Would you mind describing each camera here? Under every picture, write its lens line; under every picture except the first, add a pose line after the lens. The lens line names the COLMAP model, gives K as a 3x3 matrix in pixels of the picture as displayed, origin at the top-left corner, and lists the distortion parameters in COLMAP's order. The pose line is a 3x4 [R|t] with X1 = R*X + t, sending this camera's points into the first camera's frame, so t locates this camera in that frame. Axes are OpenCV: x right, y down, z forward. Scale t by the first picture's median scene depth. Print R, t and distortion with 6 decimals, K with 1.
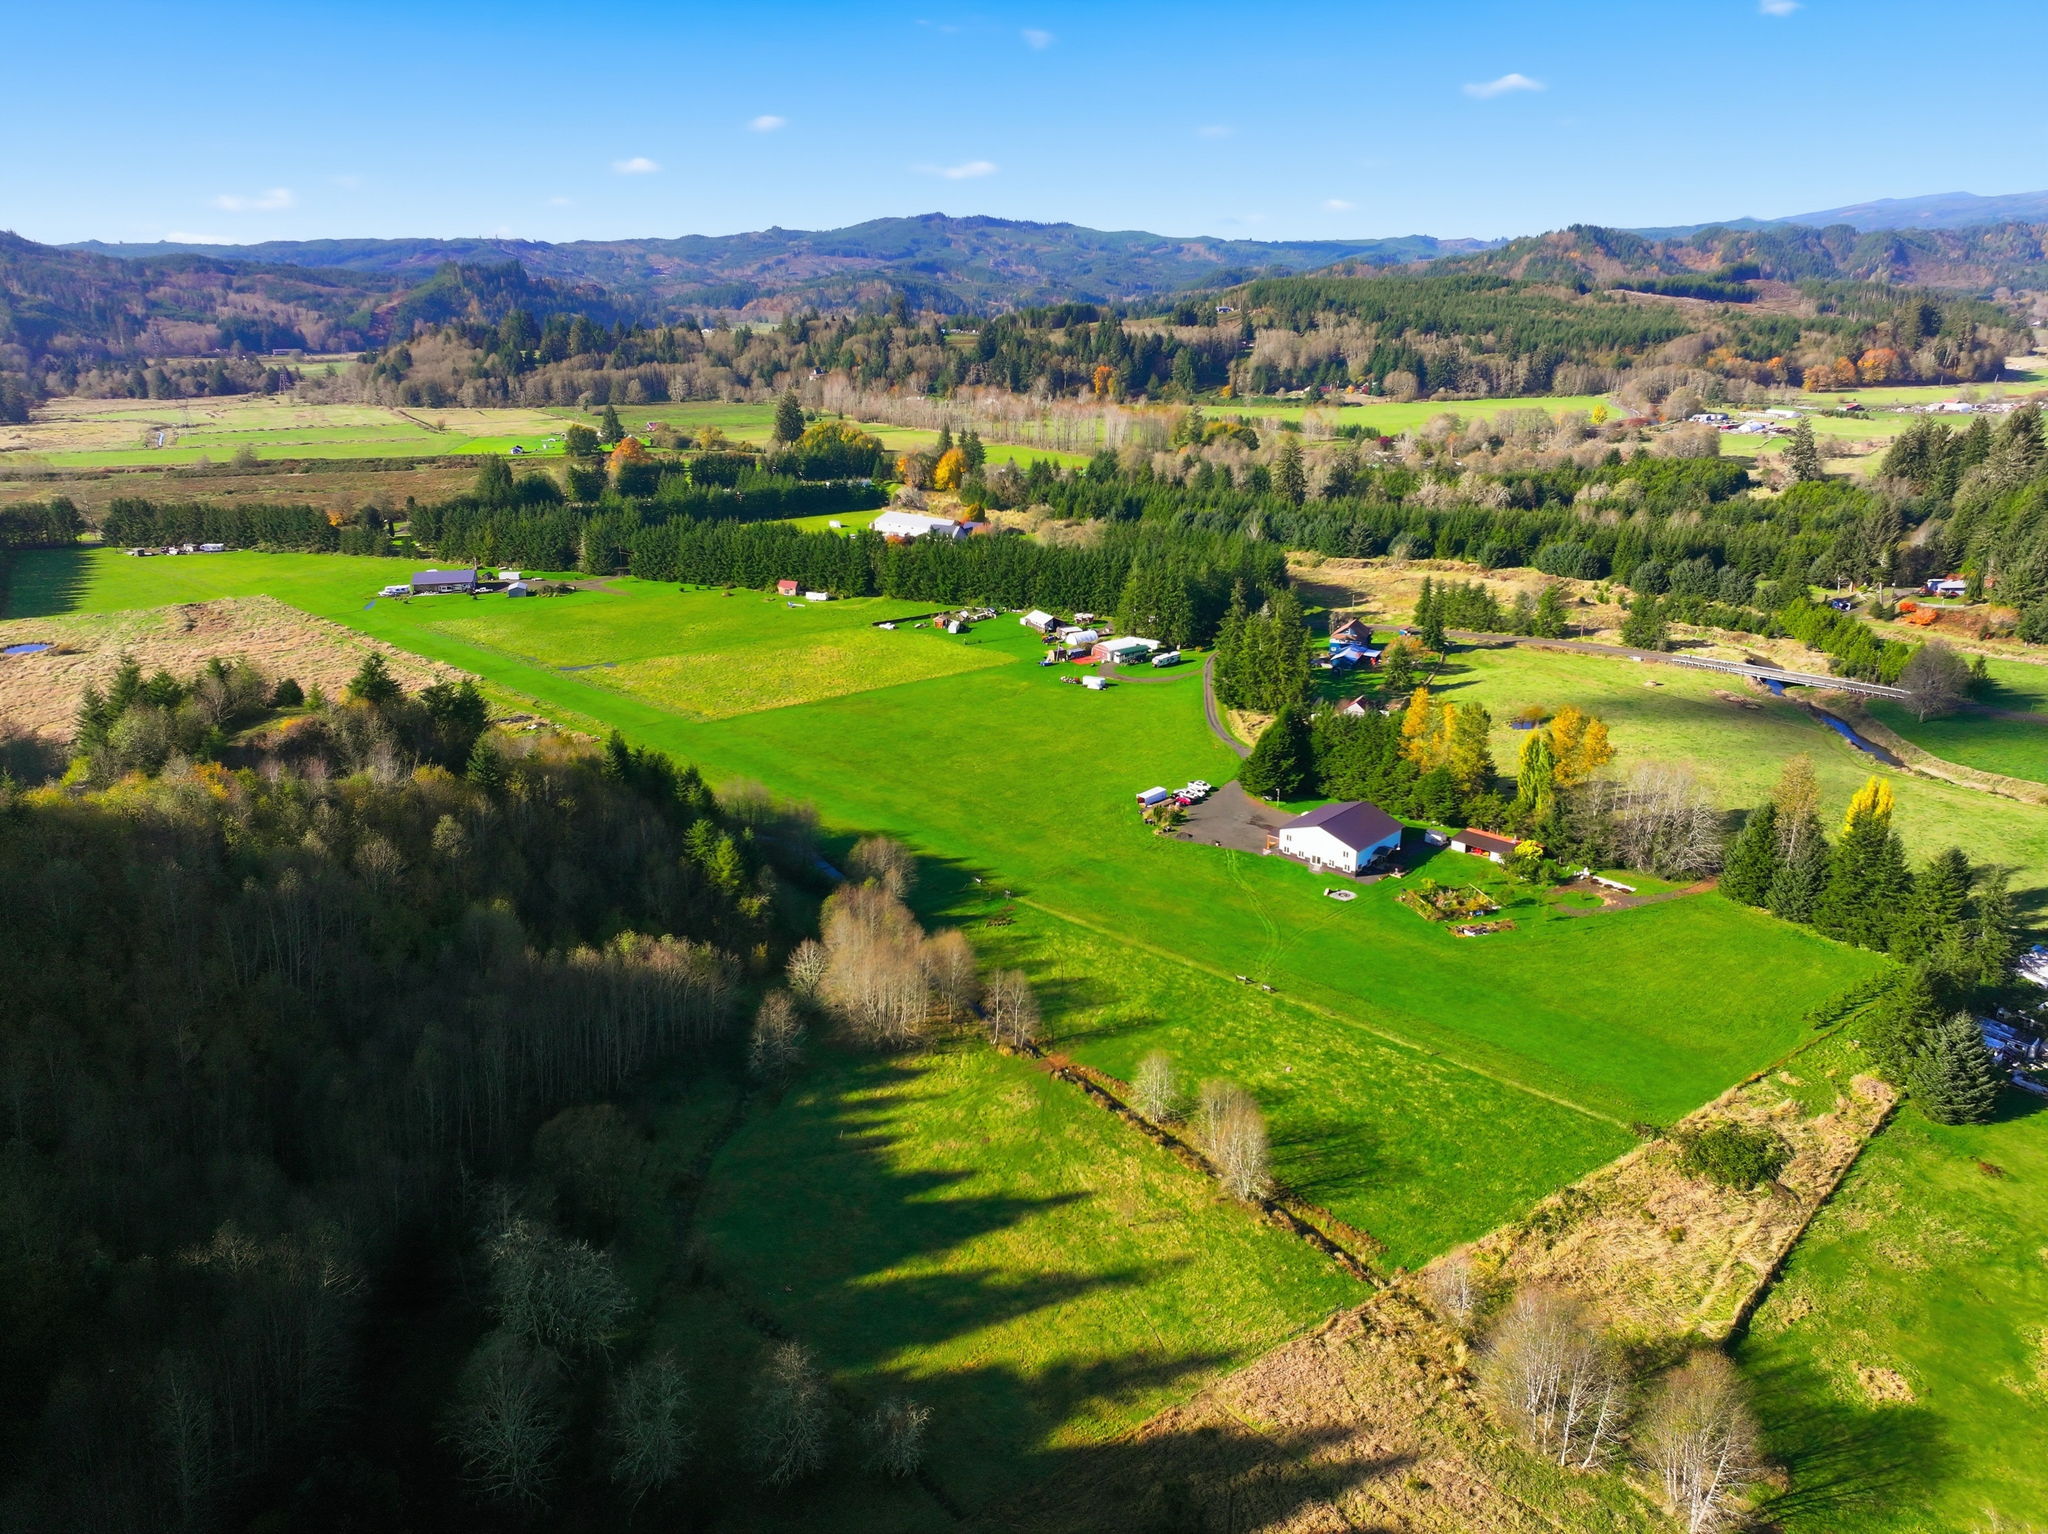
lens RADIAL K [[1434.2, 0, 1026.2], [0, 1434.2, 758.3], [0, 0, 1]] dist [-0.000321, 0.015512]
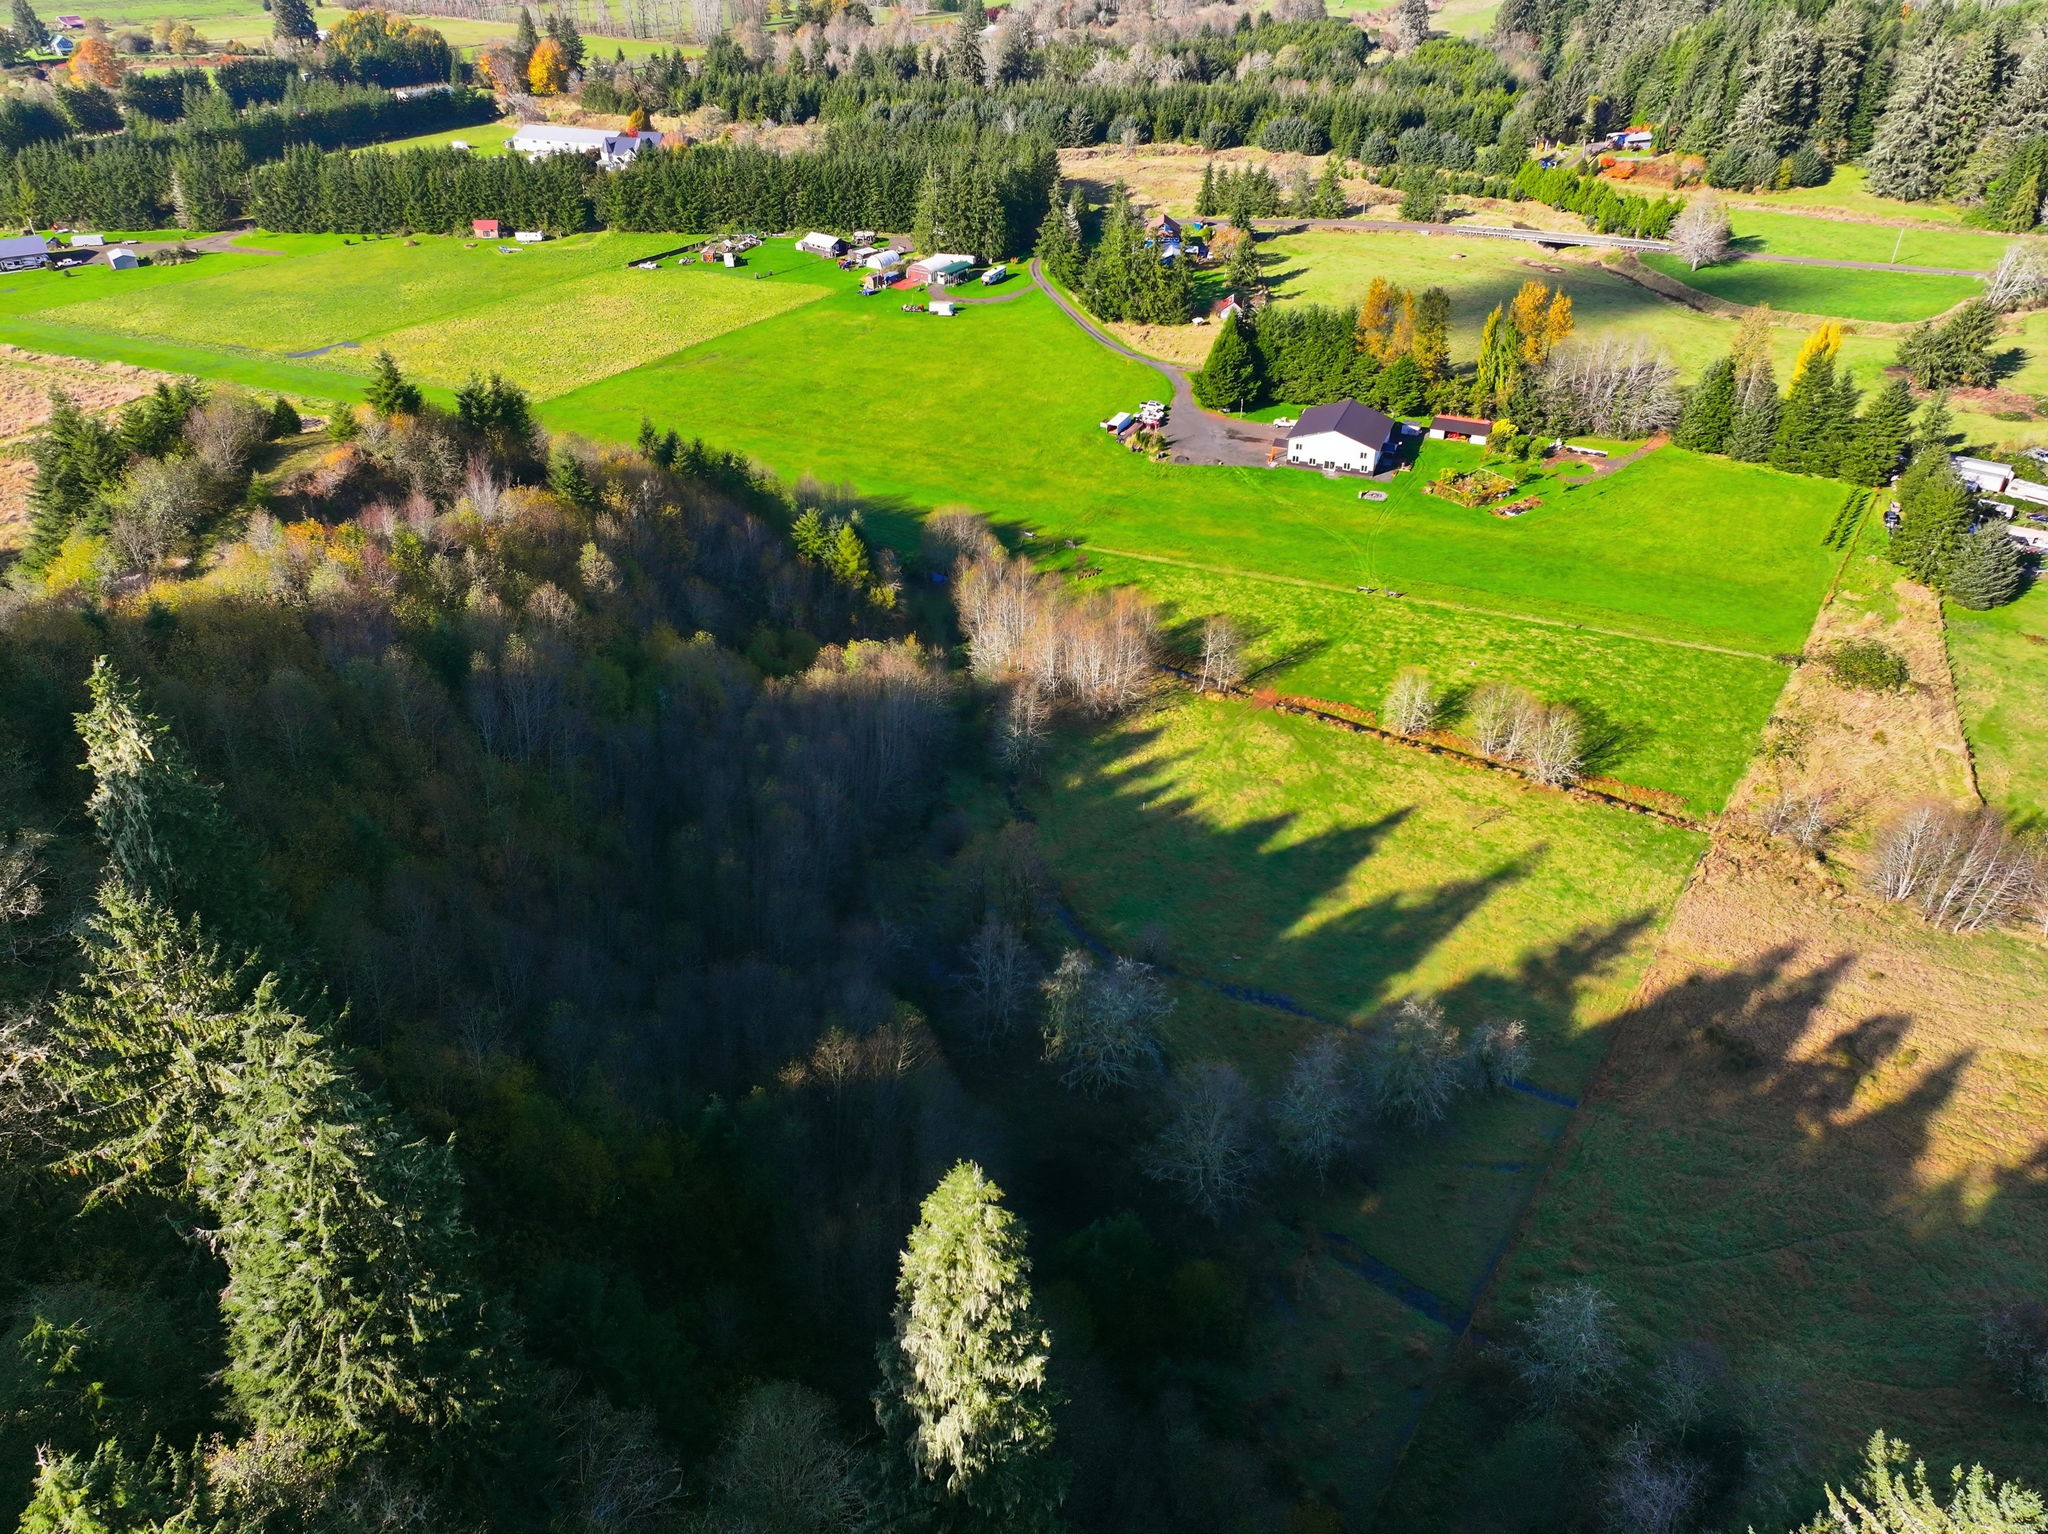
lens RADIAL K [[1434.2, 0, 1026.2], [0, 1434.2, 758.3], [0, 0, 1]] dist [-0.000321, 0.015512]
pose [[0.933008, -0.194157, 0.302984, -0.239861], [0.110300, 0.955730, 0.272789, -0.021714], [-0.342535, -0.221095, 0.913119, 0.068953]]
